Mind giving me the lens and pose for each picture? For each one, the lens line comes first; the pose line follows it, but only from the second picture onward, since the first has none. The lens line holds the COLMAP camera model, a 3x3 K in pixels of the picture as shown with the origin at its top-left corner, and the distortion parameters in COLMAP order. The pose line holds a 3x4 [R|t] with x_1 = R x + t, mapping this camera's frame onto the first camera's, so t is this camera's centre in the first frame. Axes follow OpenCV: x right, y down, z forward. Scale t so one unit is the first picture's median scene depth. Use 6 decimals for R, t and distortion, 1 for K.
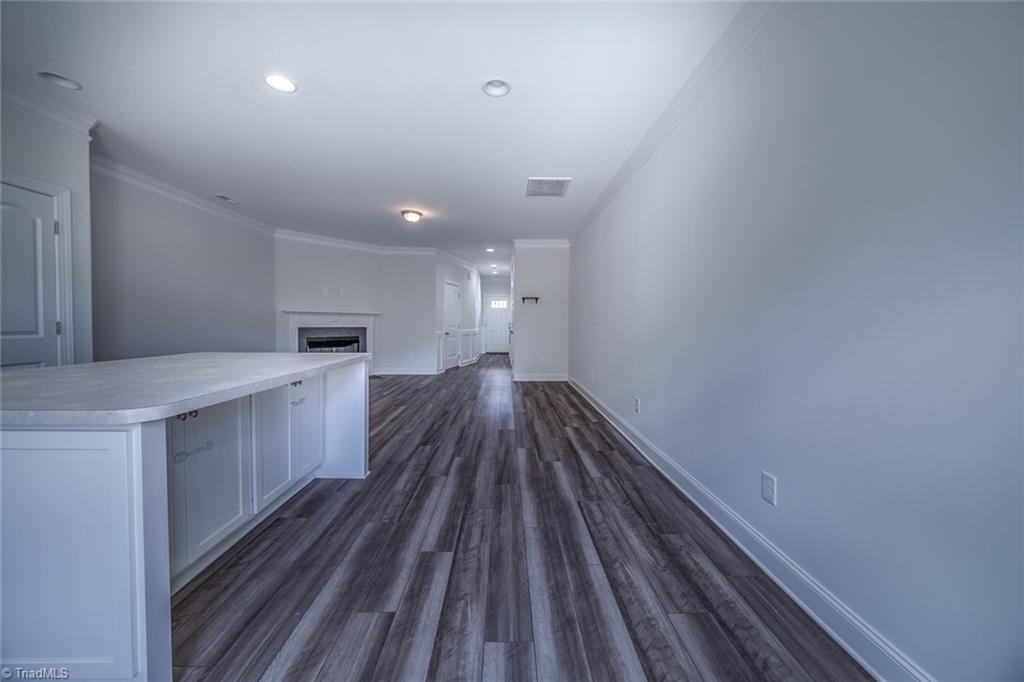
lens RADIAL K [[353.9, 0, 503.5], [0, 353.9, 327.2], [0, 0, 1]] dist [0.000713, -0.000040]
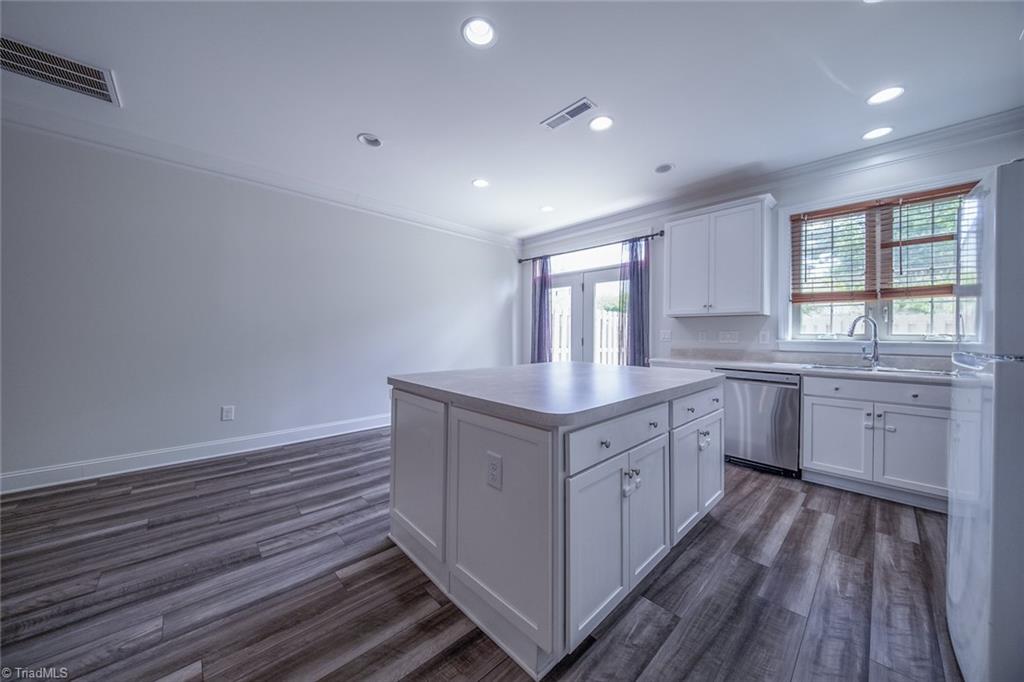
lens RADIAL K [[348.7, 0, 501.0], [0, 348.7, 335.7], [0, 0, 1]] dist [-0.001794, -0.000206]
pose [[-0.669214, -0.017795, 0.742857, -0.970928], [0.000453, 0.999703, 0.024356, -0.036116], [-0.743070, 0.016636, -0.669007, 1.170348]]
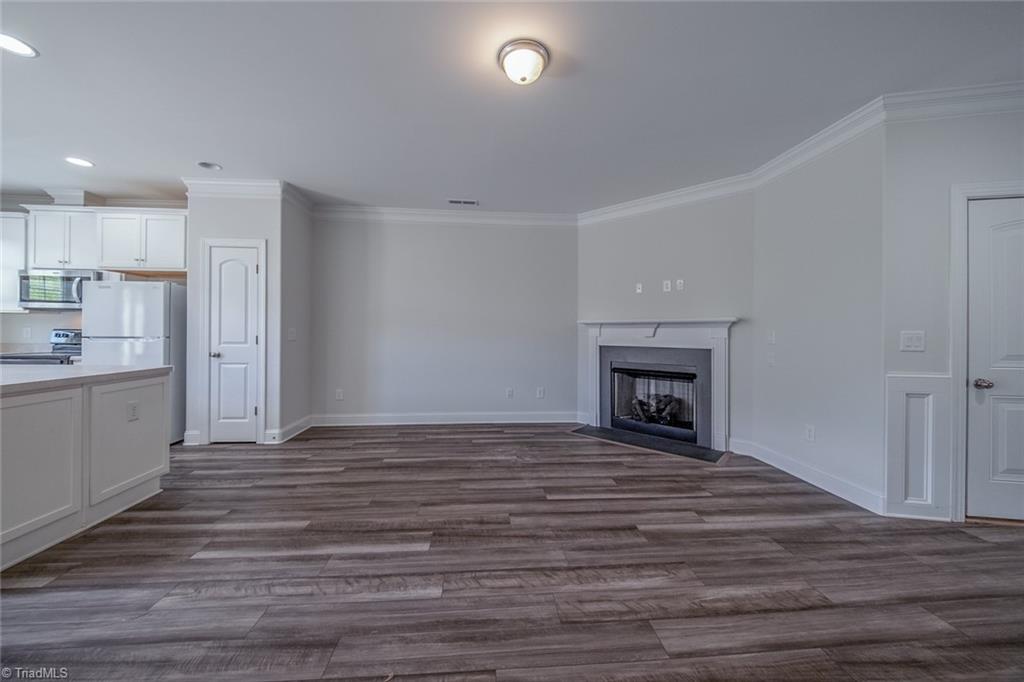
lens RADIAL K [[355.9, 0, 516.3], [0, 355.9, 329.0], [0, 0, 1]] dist [-0.000170, -0.000218]
pose [[0.086714, -0.009815, -0.996185, 0.219245], [-0.020201, 0.999729, -0.011608, -0.041727], [0.996028, 0.021131, 0.086492, 1.660303]]
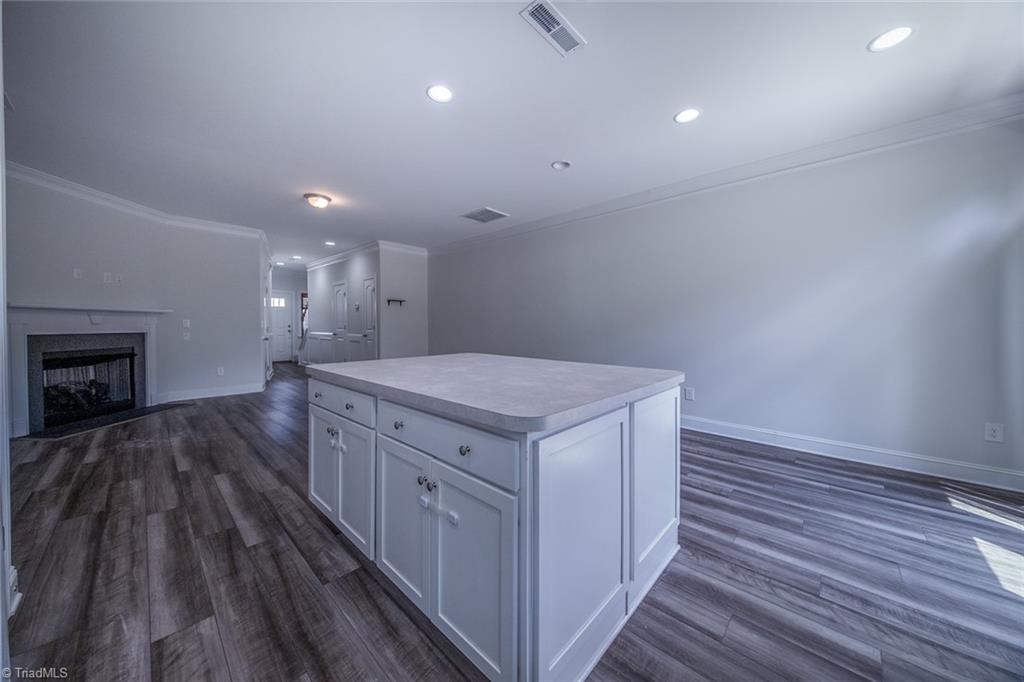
lens RADIAL K [[355.9, 0, 516.3], [0, 355.9, 329.0], [0, 0, 1]] dist [-0.000170, -0.000218]
pose [[0.684189, -0.011149, 0.729220, -0.970471], [0.009180, 0.999936, 0.006674, -0.011437], [-0.729247, 0.002128, 0.684247, 0.111010]]
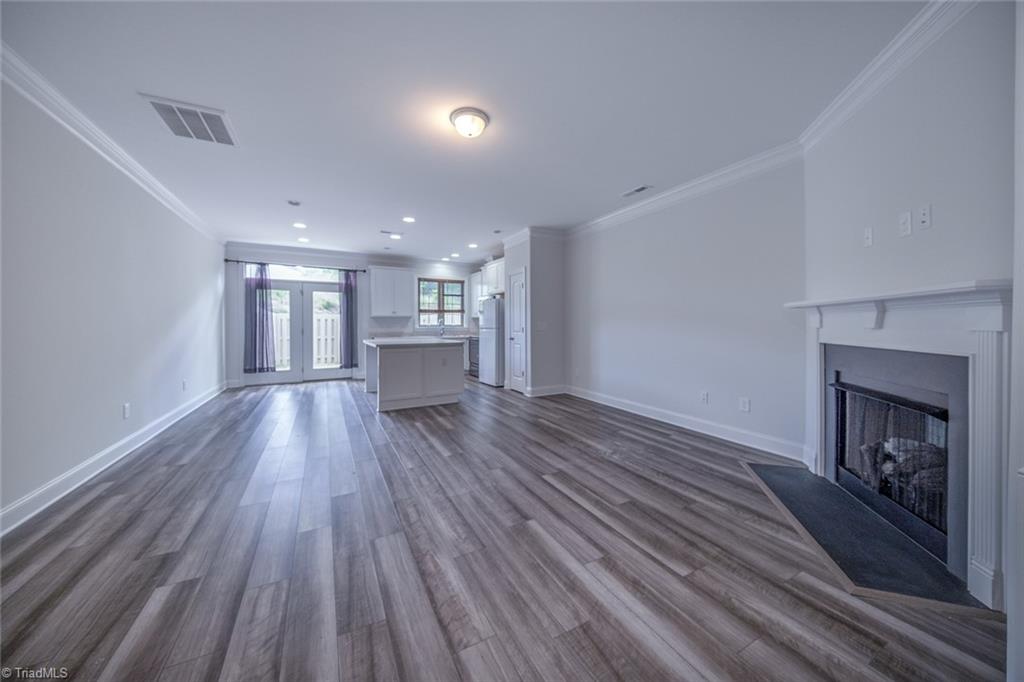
lens RADIAL K [[355.9, 0, 516.3], [0, 355.9, 329.0], [0, 0, 1]] dist [-0.000170, -0.000218]
pose [[-0.877714, -0.000503, -0.479185, -0.117545], [-0.010452, 0.999782, 0.018096, -0.041422], [0.479072, 0.020891, -0.877527, 2.553483]]
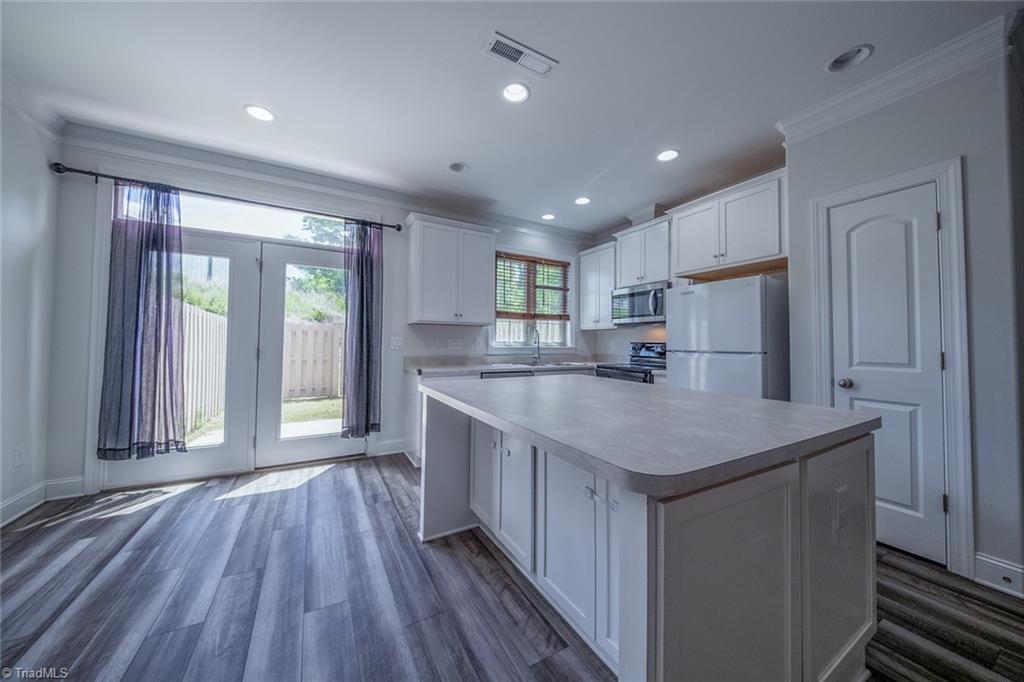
lens RADIAL K [[346.9, 0, 507.1], [0, 346.9, 333.3], [0, 0, 1]] dist [-0.001502, -0.000328]
pose [[-0.871172, -0.029477, -0.490092, -0.136643], [-0.021498, 0.999529, -0.021904, -0.018736], [0.490507, -0.008546, -0.871395, 1.015170]]
